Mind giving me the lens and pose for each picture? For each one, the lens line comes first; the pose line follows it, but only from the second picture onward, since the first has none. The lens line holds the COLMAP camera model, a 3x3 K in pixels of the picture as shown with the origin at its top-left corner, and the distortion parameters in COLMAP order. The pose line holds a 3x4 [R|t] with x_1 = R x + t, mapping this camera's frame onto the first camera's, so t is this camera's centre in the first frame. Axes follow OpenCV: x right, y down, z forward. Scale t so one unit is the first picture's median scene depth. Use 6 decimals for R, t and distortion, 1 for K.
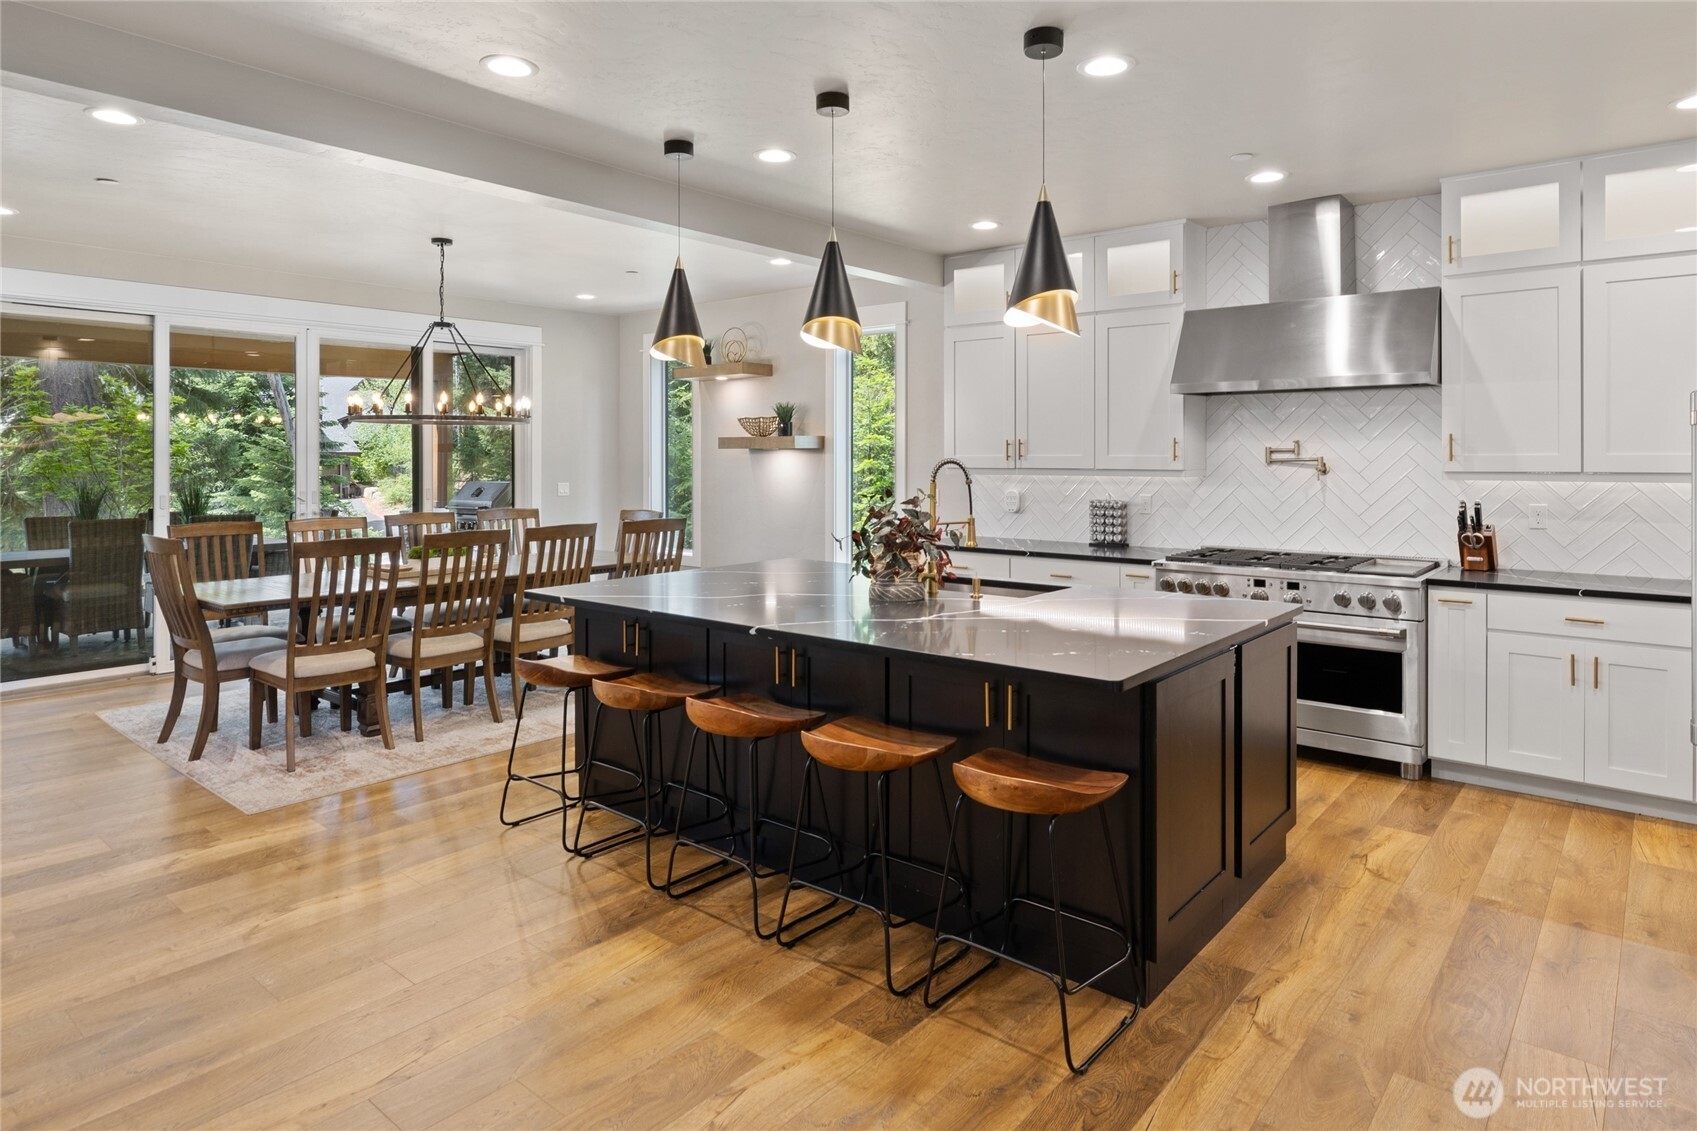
lens RADIAL K [[981.8, 0, 850.6], [0, 981.8, 572.2], [0, 0, 1]] dist [-0.000356, 0.001142]
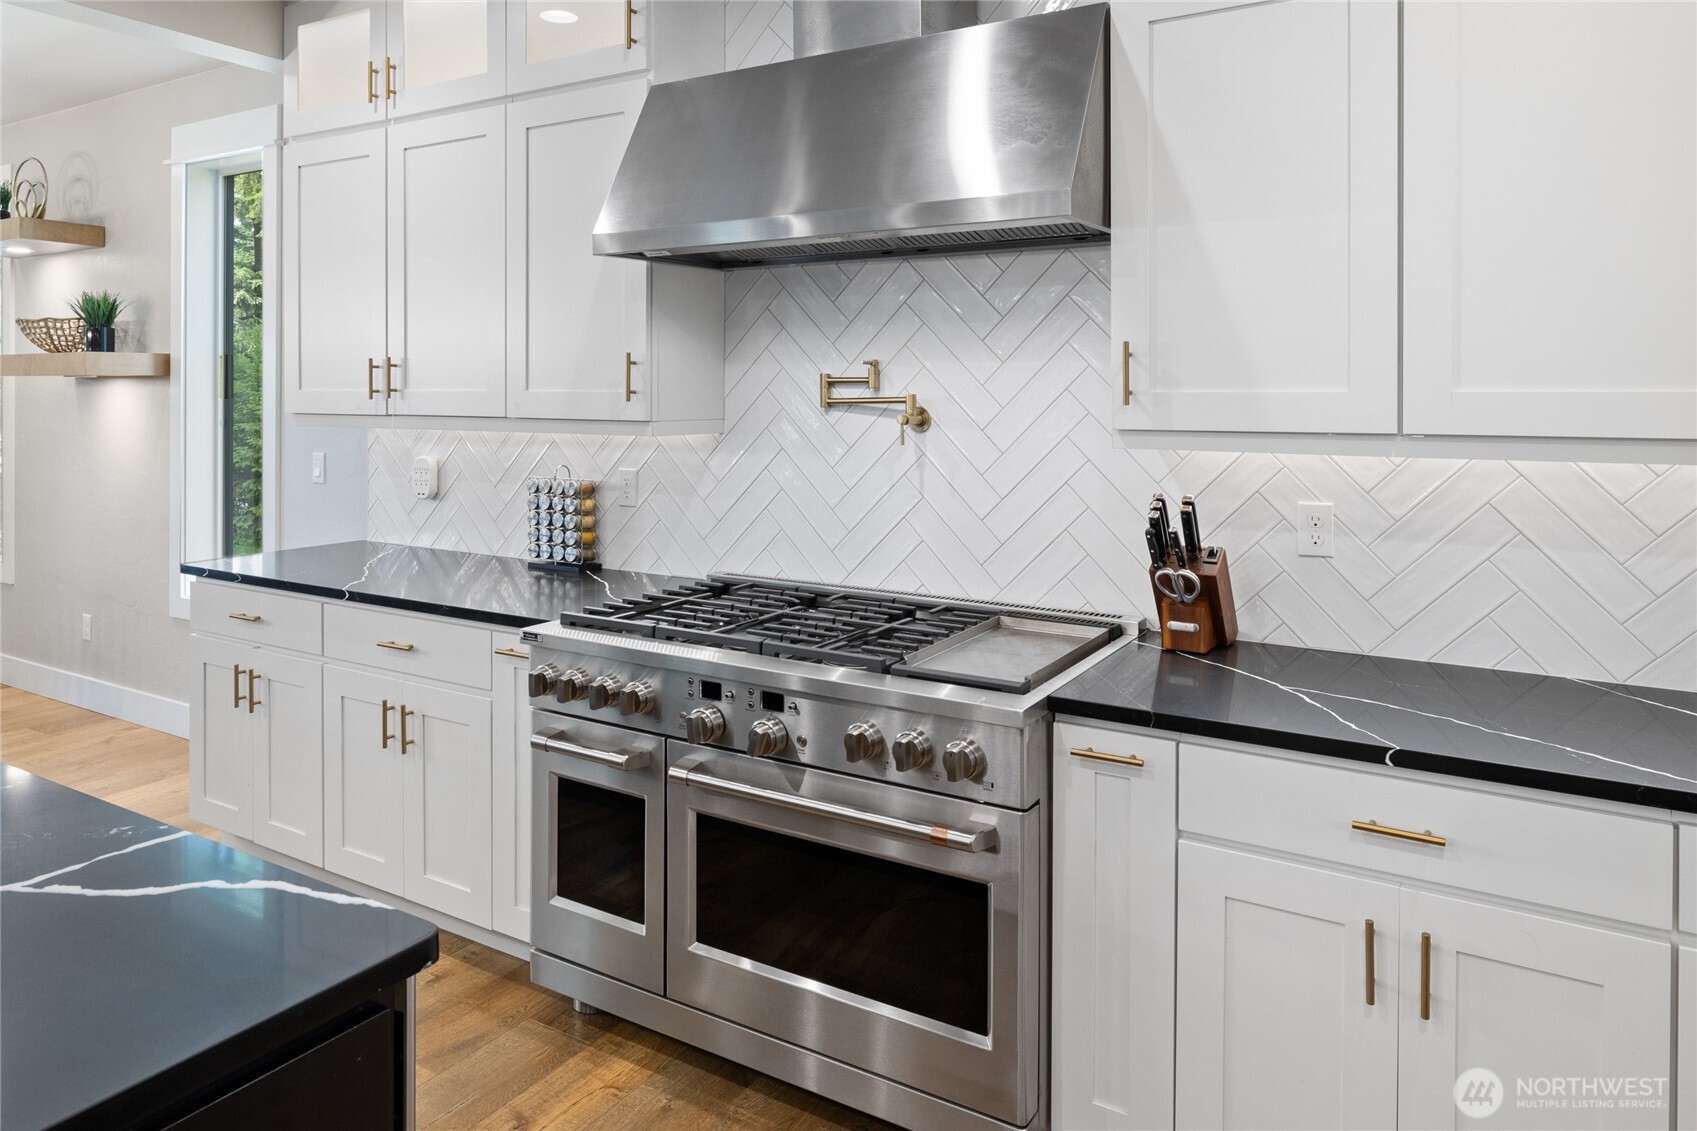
lens RADIAL K [[1087.2, 0, 850.0], [0, 1087.2, 550.3], [0, 0, 1]] dist [-0.010682, 0.001583]
pose [[0.988813, -0.015020, 0.148401, 0.350978], [0.011459, 0.999626, 0.024819, -0.052407], [-0.148719, -0.022841, 0.988616, 0.455953]]
